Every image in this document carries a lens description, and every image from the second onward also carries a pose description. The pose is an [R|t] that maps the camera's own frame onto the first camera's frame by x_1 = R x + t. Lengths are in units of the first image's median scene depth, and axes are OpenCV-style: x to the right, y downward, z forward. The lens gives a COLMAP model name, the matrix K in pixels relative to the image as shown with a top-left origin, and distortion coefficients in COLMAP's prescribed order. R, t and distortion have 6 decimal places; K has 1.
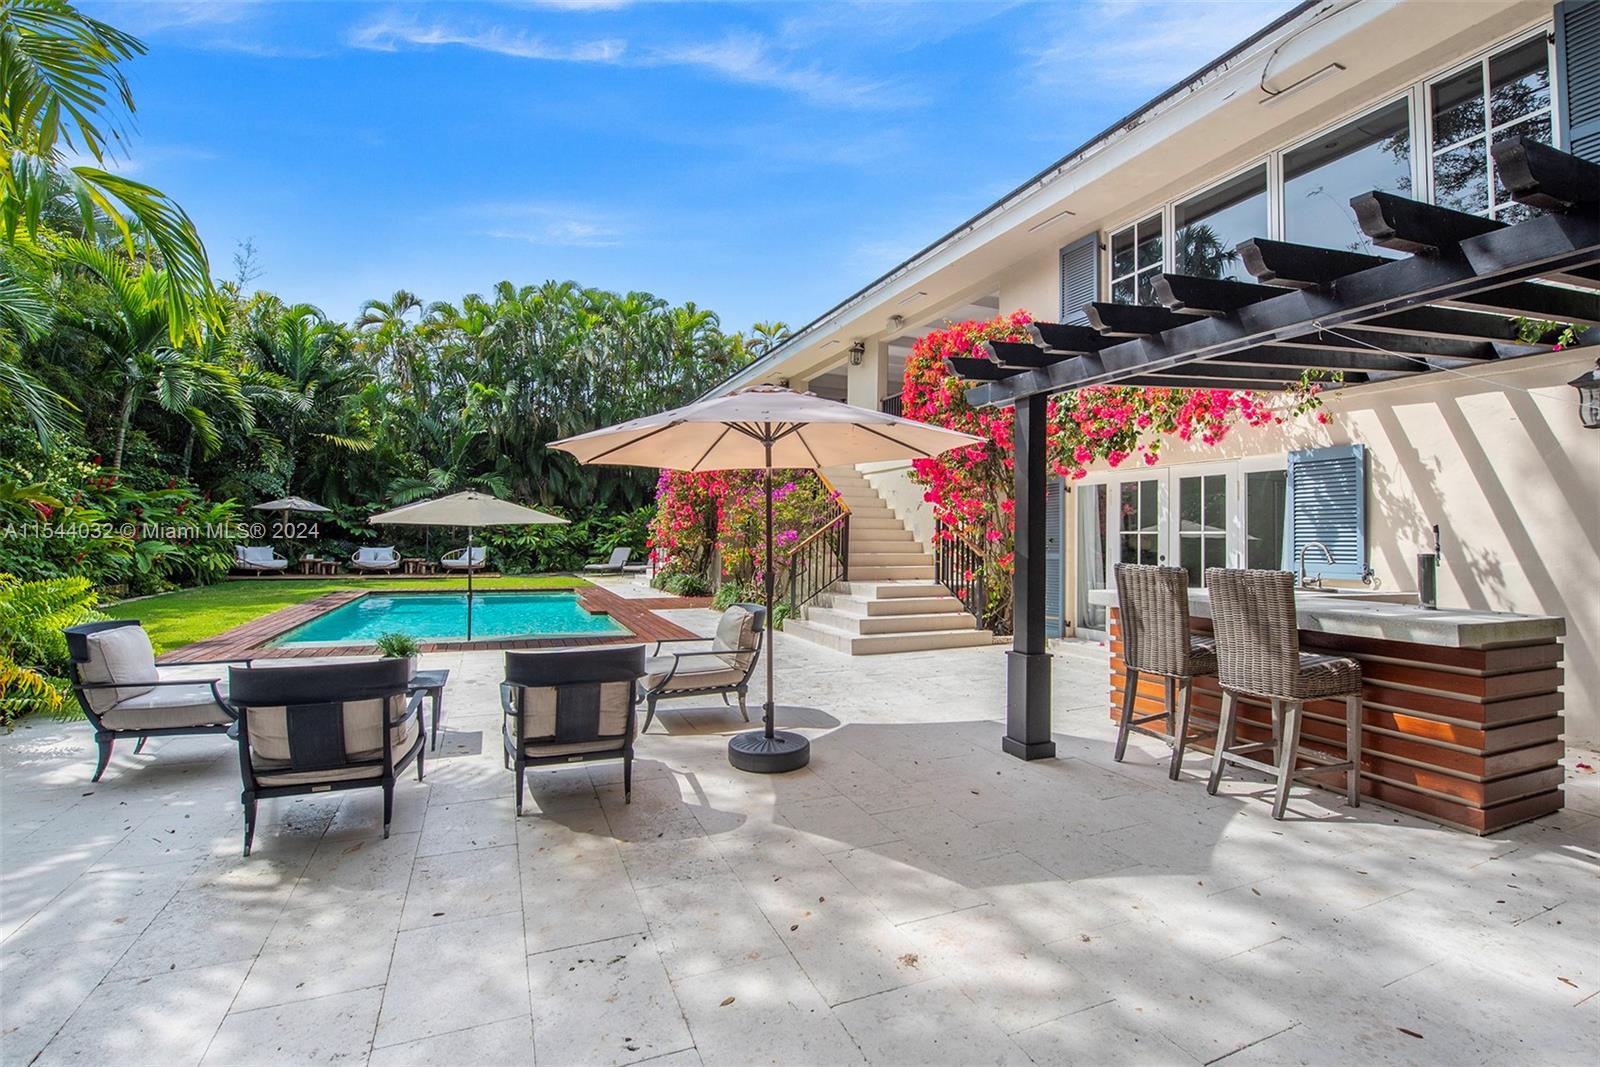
lens RADIAL K [[688.5, 0, 801.6], [0, 688.5, 523.4], [0, 0, 1]] dist [-0.011468, -0.000288]
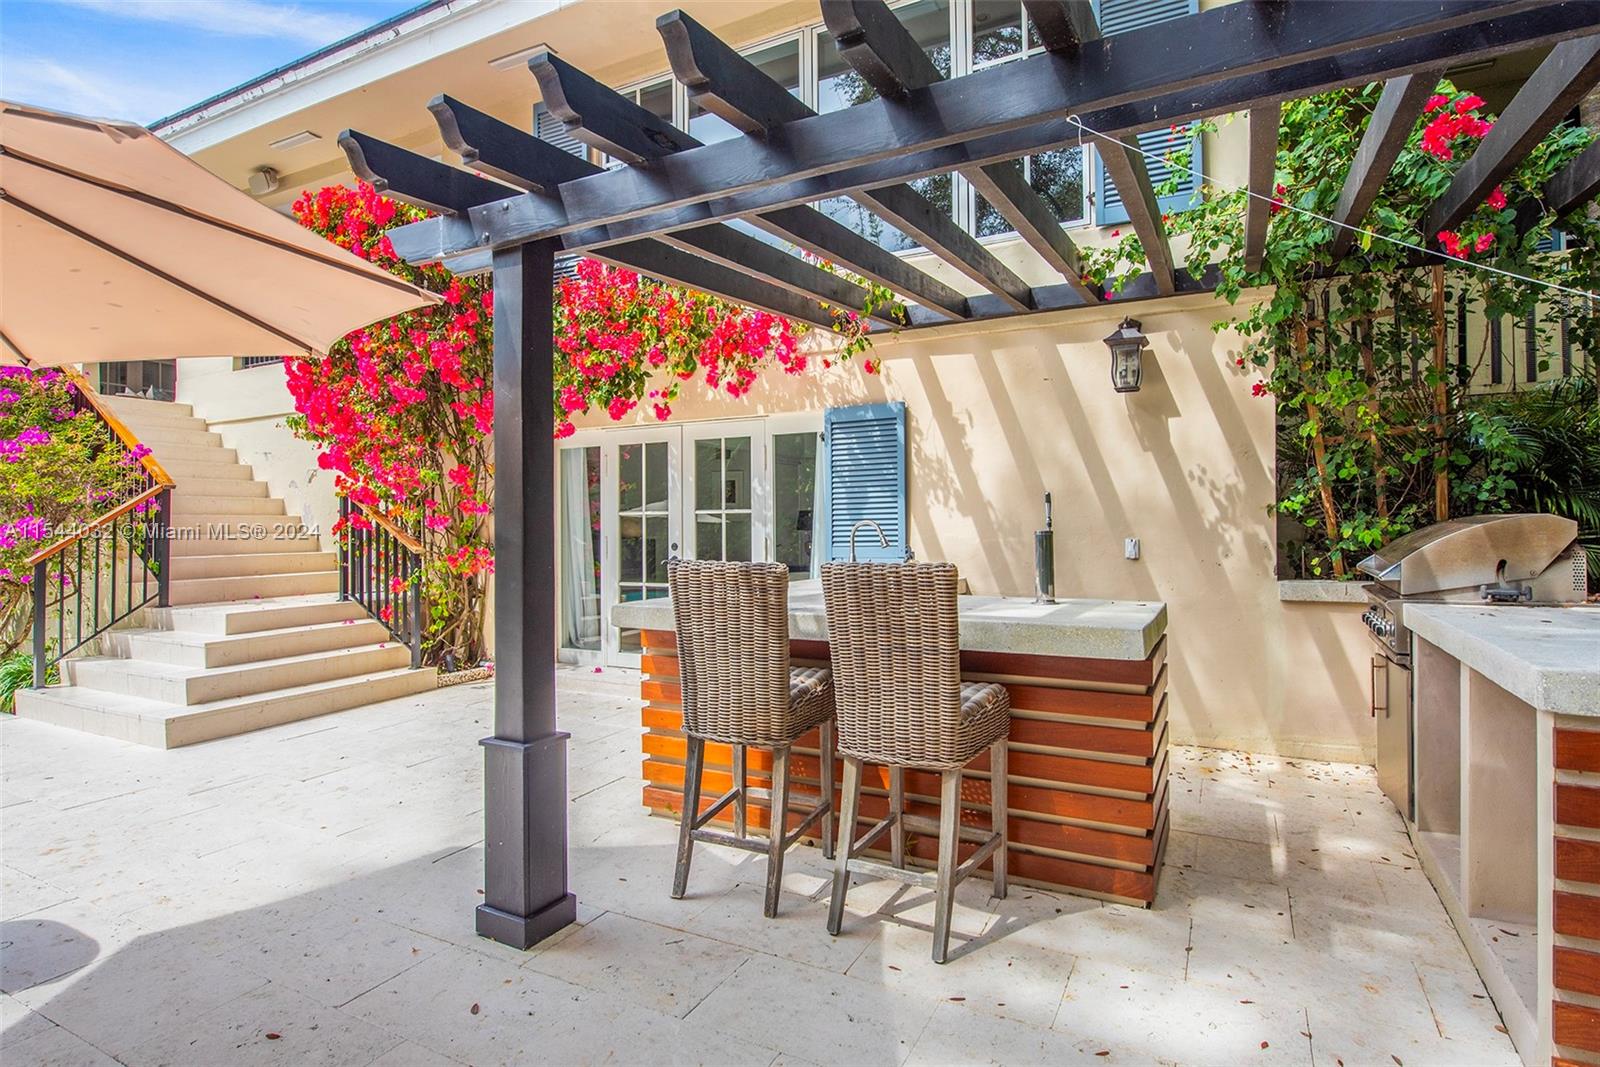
lens RADIAL K [[855.0, 0, 795.2], [0, 855.0, 518.2], [0, 0, 1]] dist [-0.003662, -0.000413]
pose [[0.779978, -0.014713, 0.625634, 0.027128], [0.006812, 0.999864, 0.015021, 0.003872], [-0.625770, -0.007455, 0.779972, 0.114779]]
